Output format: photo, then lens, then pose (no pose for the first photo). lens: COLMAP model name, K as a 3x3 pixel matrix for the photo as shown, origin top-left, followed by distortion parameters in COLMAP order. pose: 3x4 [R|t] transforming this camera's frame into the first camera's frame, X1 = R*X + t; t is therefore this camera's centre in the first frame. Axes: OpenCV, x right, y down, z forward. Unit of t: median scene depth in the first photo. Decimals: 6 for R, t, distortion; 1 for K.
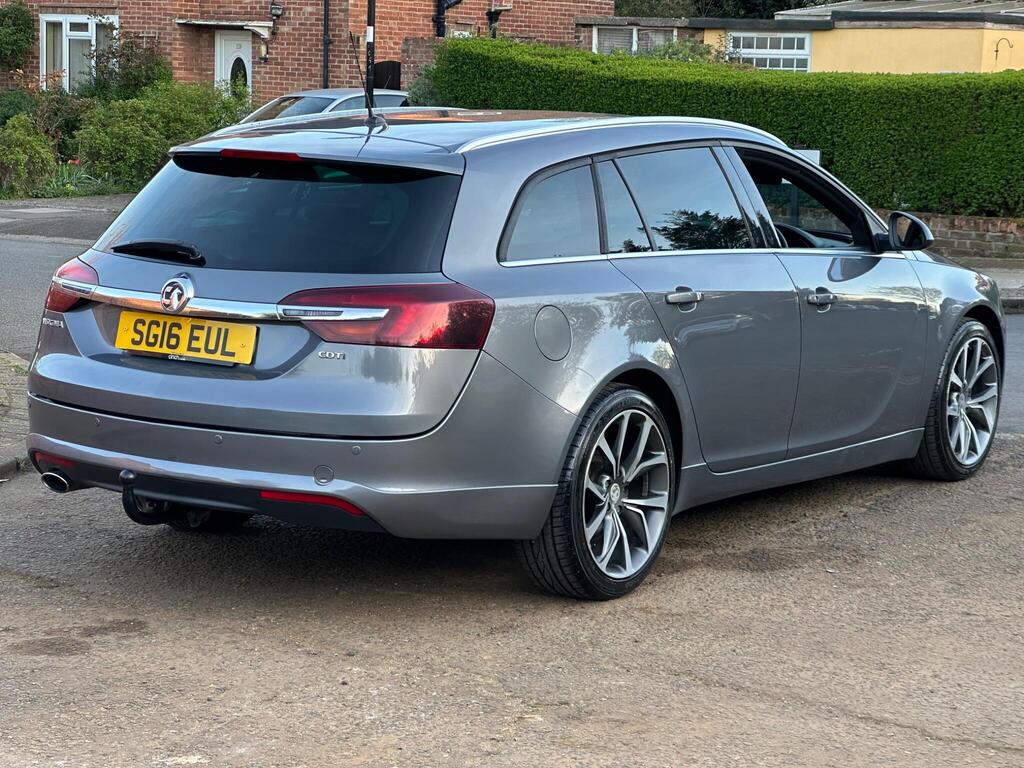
lens RADIAL K [[2301.7, 0, 512.8], [0, 2301.7, 380.7], [0, 0, 1]] dist [0.129941, 1.218762]
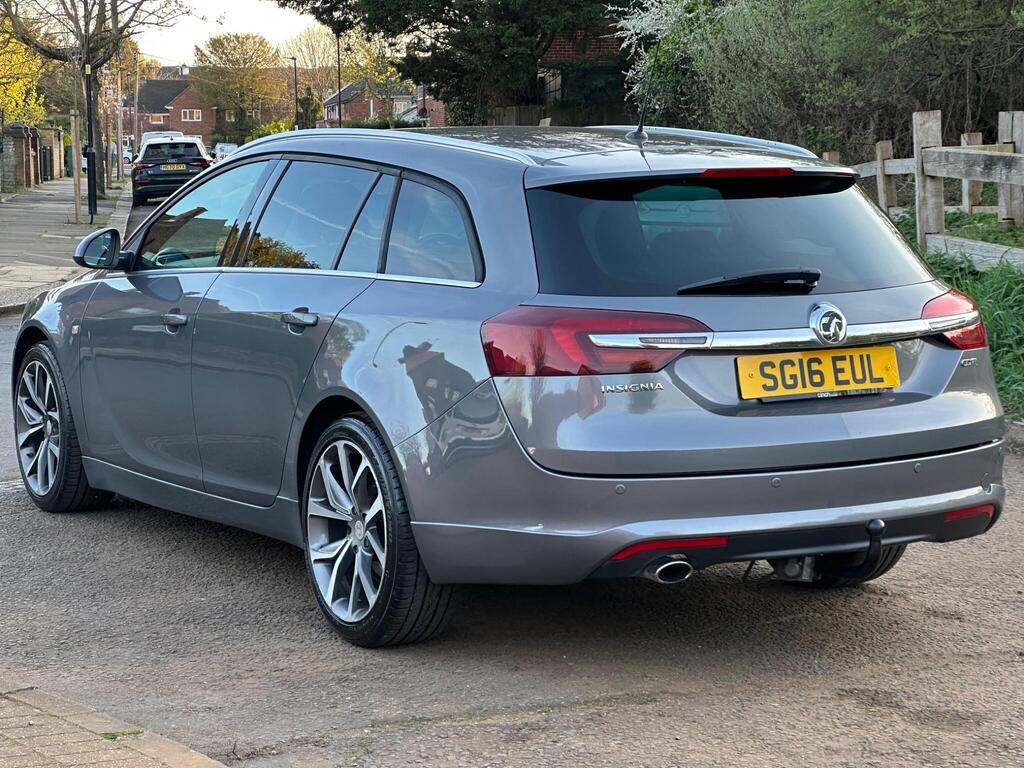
lens RADIAL K [[2308.7, 0, 514.4], [0, 2308.7, 383.6], [0, 0, 1]] dist [0.069942, 1.945799]
pose [[0.440694, -0.127593, 0.888543, -0.879377], [0.141385, 0.987358, 0.071660, -0.084629], [-0.886453, 0.094047, 0.453162, 0.605694]]
